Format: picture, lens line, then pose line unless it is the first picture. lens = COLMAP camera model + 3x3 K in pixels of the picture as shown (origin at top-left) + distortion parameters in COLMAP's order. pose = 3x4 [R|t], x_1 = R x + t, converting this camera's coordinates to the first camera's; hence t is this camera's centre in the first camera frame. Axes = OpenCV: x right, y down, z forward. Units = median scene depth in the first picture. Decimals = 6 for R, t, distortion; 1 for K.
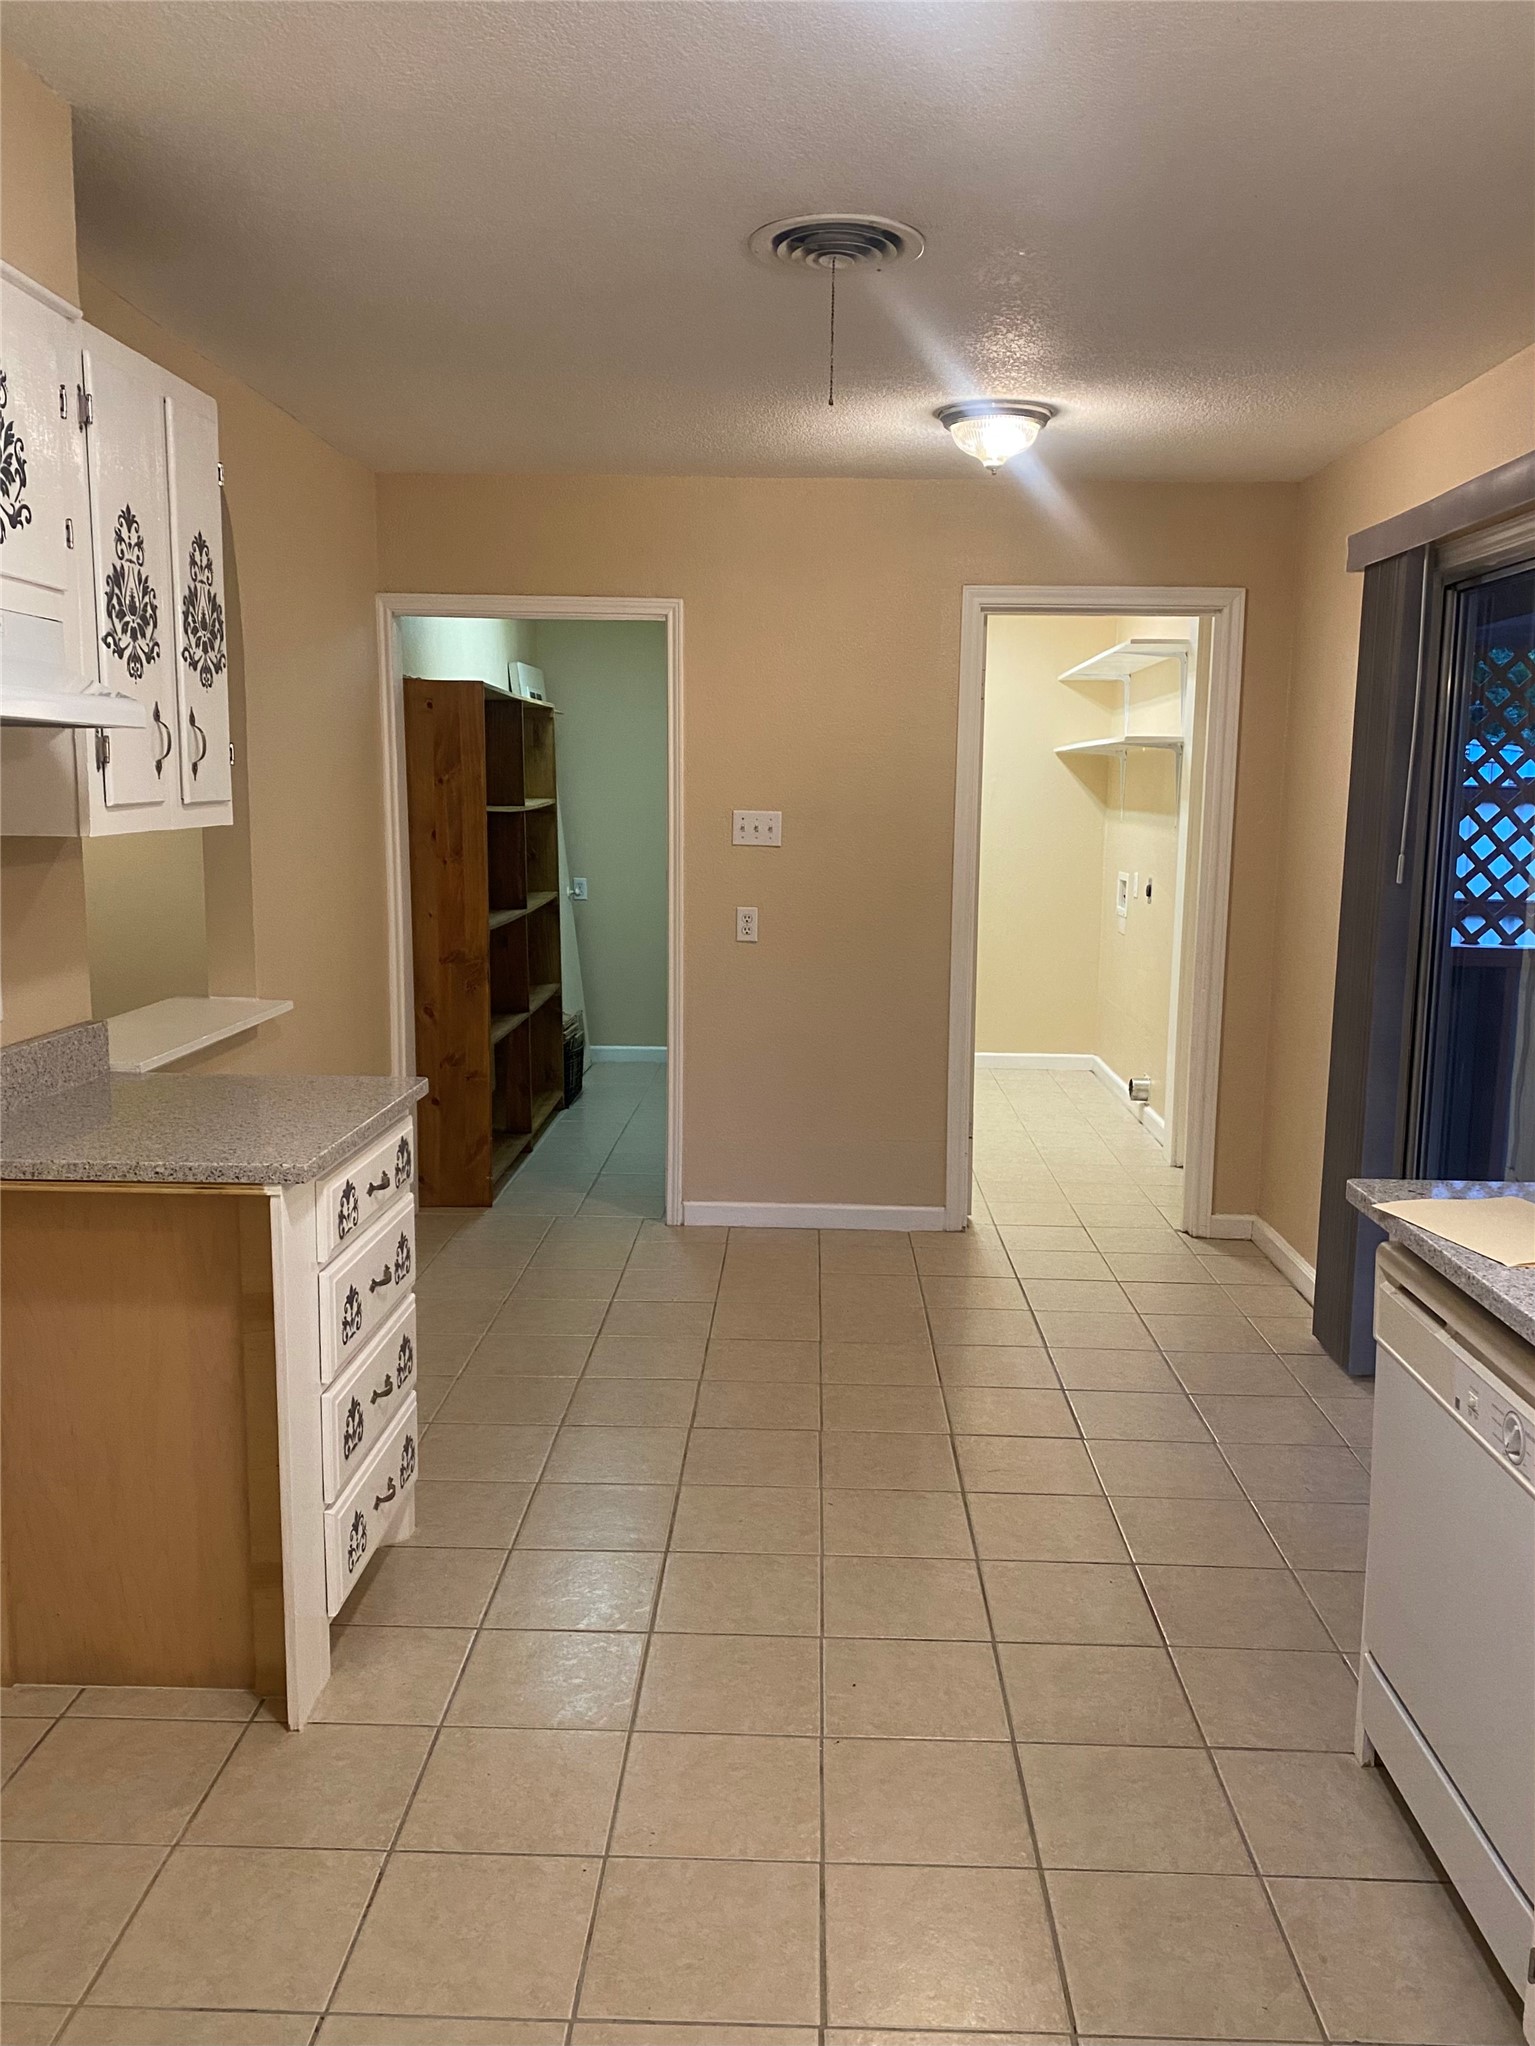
lens RADIAL K [[1533.3, 0, 749.3], [0, 1533.3, 1018.1], [0, 0, 1]] dist [0.147866, -0.352831]
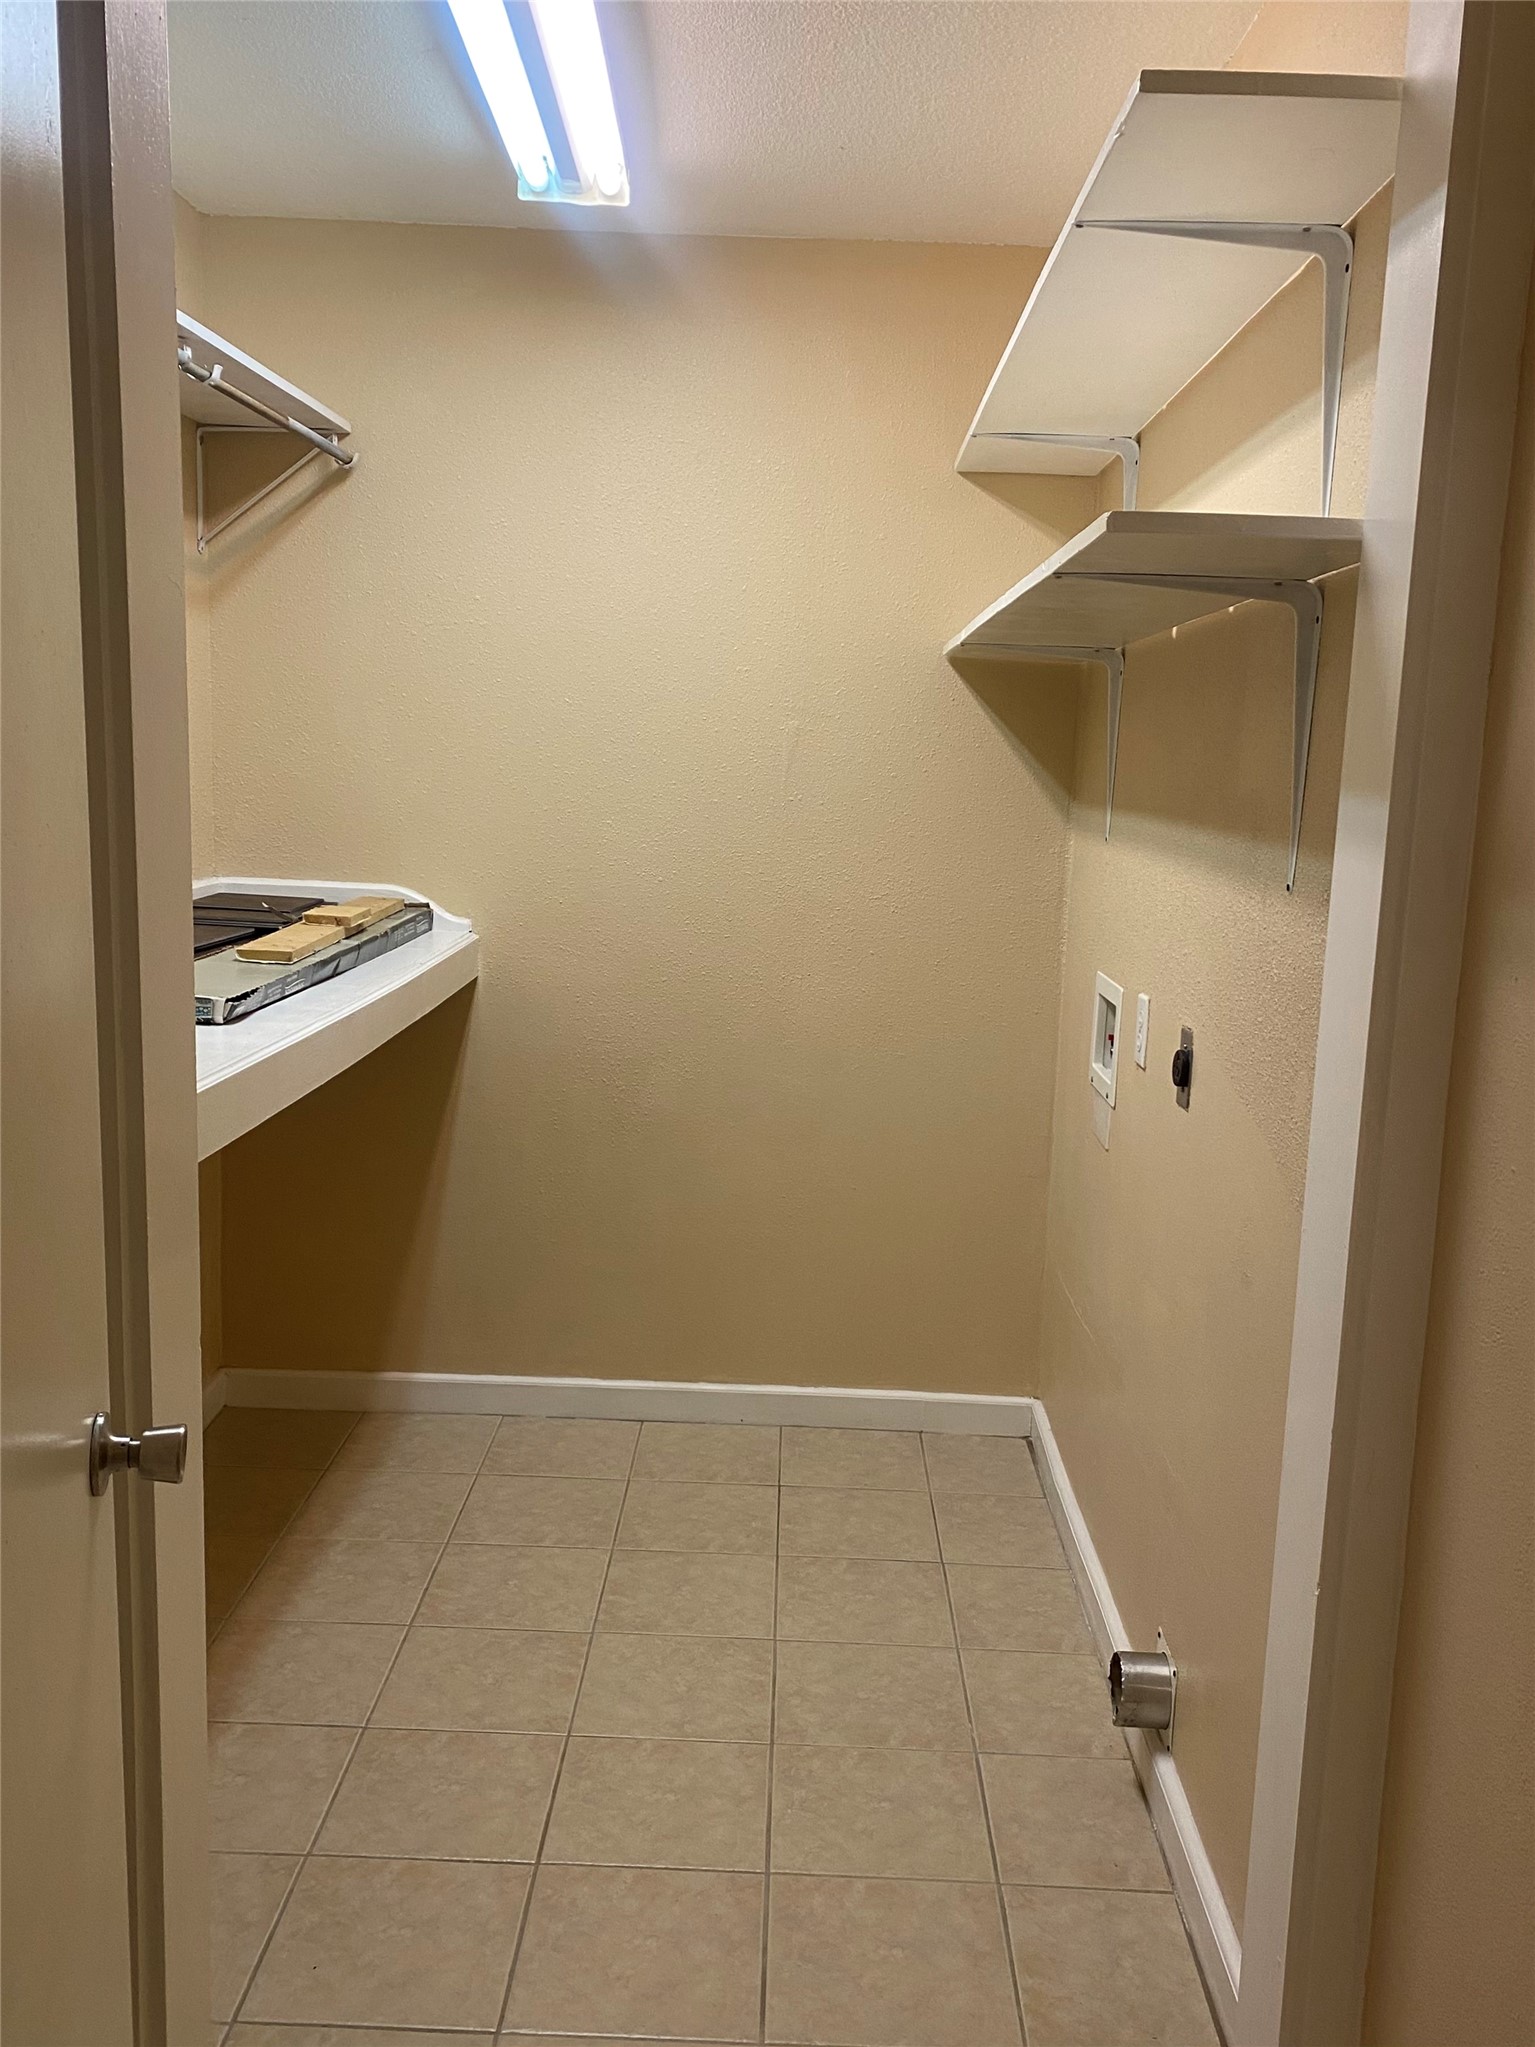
lens RADIAL K [[1534.1, 0, 749.3], [0, 1534.1, 1018.6], [0, 0, 1]] dist [0.147866, -0.352831]
pose [[0.999555, 0.026655, 0.013420, 0.139632], [-0.026881, 0.999494, 0.016996, -0.082438], [-0.012960, -0.017349, 0.999765, 0.583223]]
